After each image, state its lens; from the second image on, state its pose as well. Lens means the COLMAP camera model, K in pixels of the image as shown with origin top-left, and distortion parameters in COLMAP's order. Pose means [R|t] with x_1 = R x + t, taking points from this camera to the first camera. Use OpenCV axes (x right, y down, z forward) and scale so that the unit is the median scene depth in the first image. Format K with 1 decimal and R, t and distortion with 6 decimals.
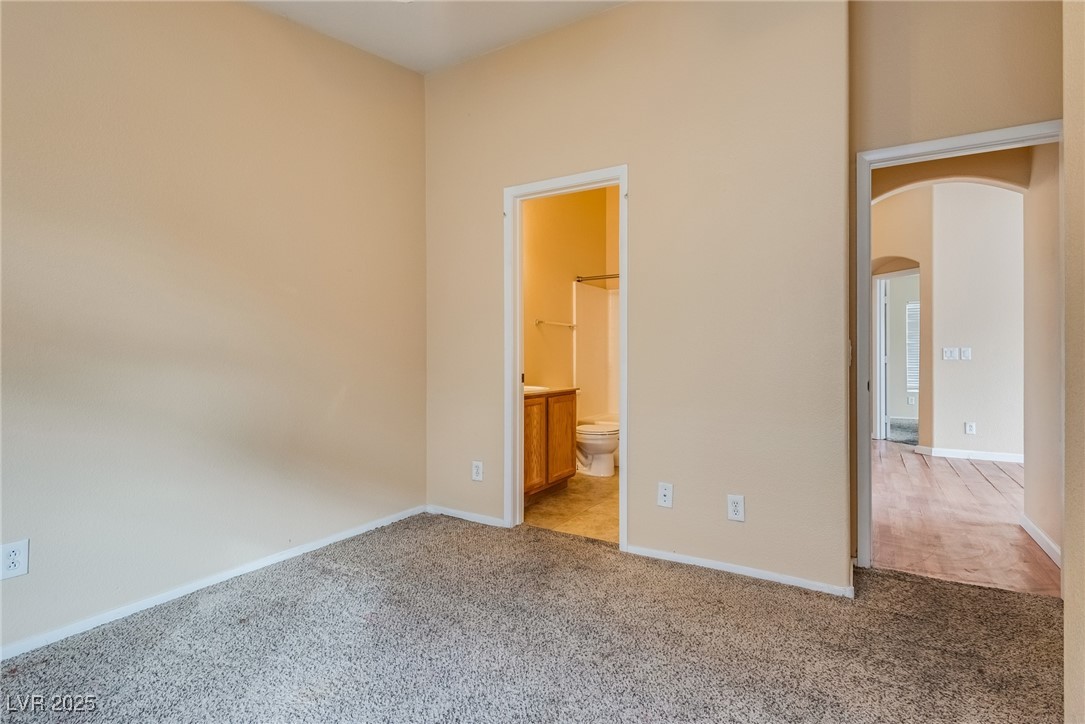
lens RADIAL K [[505.8, 0, 535.7], [0, 505.8, 364.4], [0, 0, 1]] dist [0.020030, -0.000894]
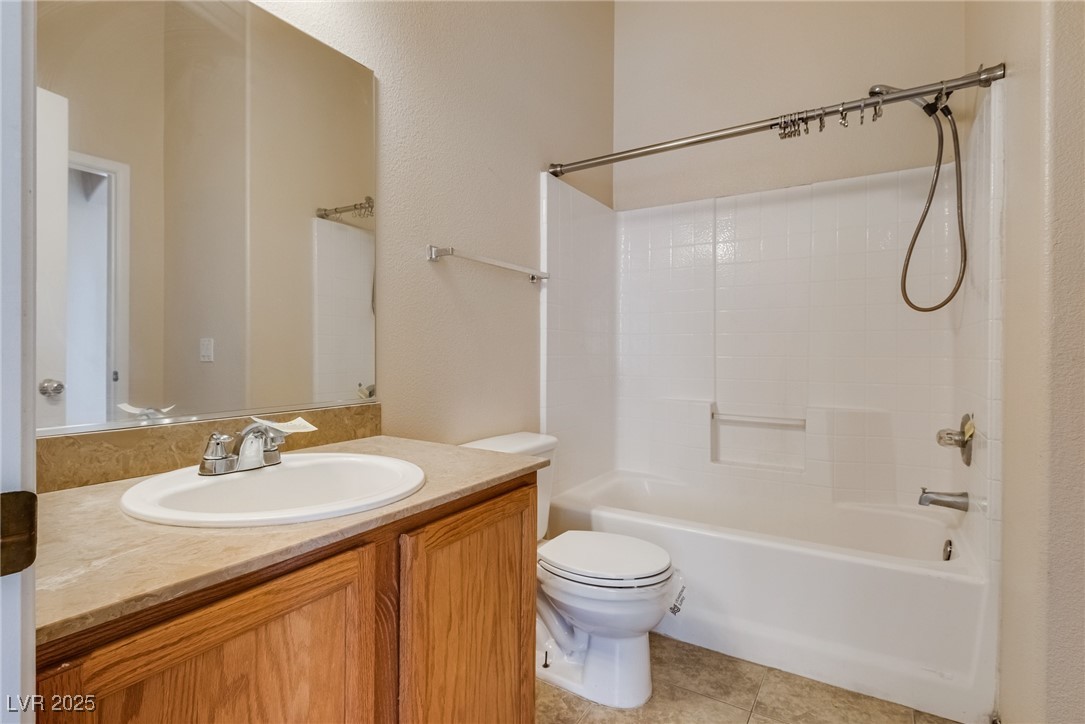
lens RADIAL K [[505.8, 0, 535.7], [0, 505.8, 364.4], [0, 0, 1]] dist [0.020030, -0.000894]
pose [[0.999385, 0.007092, 0.034341, 0.061887], [-0.007208, 0.999969, 0.003261, -0.007107], [-0.034317, -0.003506, 0.999405, 0.642241]]
